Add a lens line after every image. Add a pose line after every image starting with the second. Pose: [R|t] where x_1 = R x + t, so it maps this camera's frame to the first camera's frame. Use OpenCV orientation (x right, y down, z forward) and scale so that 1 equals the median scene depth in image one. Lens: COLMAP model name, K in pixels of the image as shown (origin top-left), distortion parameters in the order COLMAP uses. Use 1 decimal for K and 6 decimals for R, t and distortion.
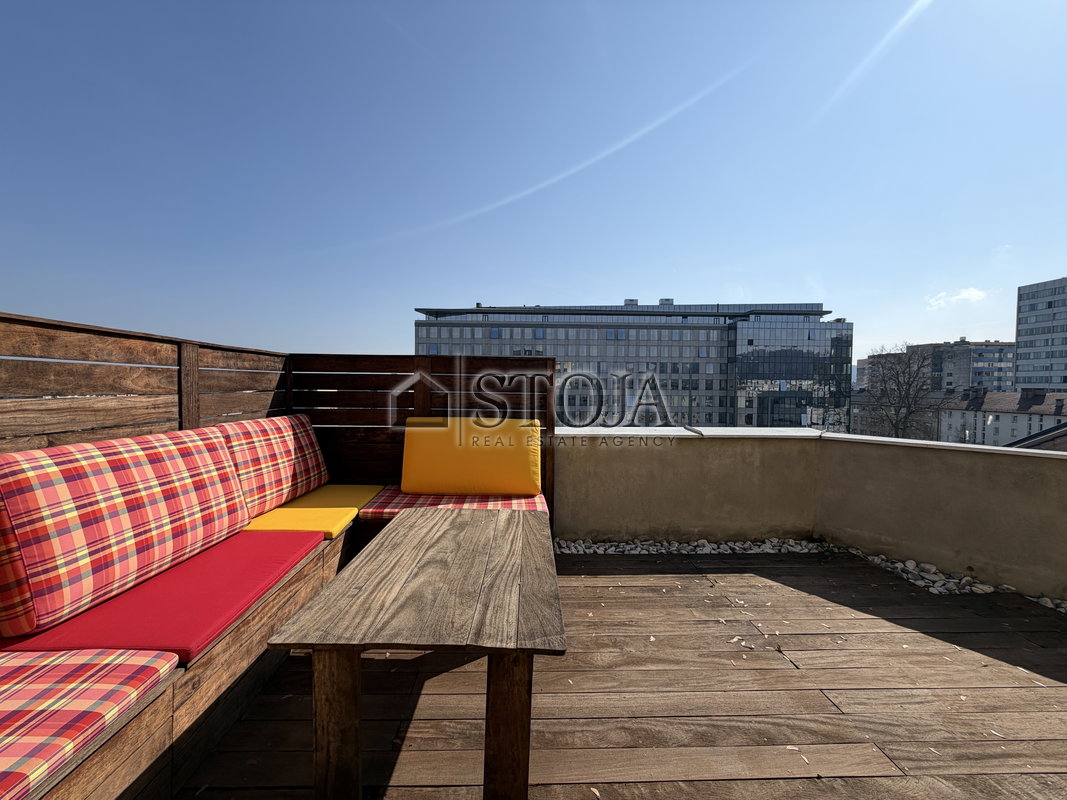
lens RADIAL K [[424.7, 0, 527.6], [0, 424.7, 400.6], [0, 0, 1]] dist [-0.001608, 0.000389]
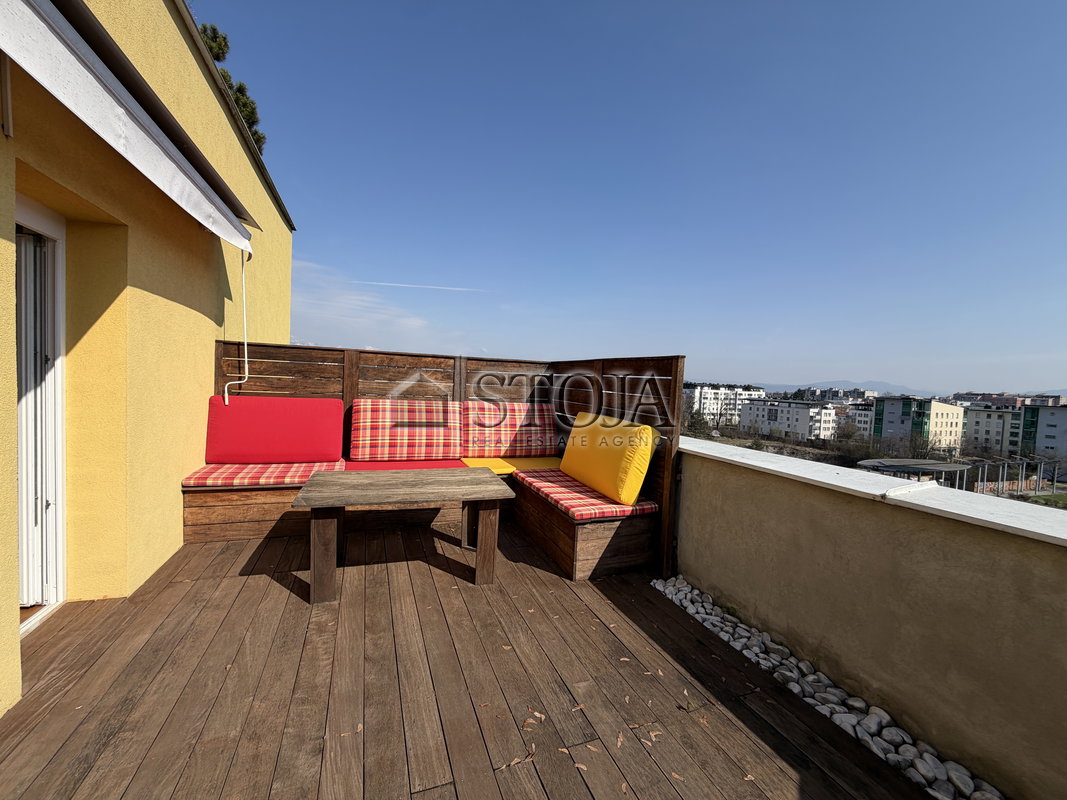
lens RADIAL K [[424.7, 0, 524.6], [0, 424.7, 398.3], [0, 0, 1]] dist [-0.001608, 0.000389]
pose [[0.321071, 0.046614, -0.945907, 0.831994], [-0.076012, 0.996834, 0.023323, -0.014453], [0.944000, 0.064412, 0.323598, 0.489192]]
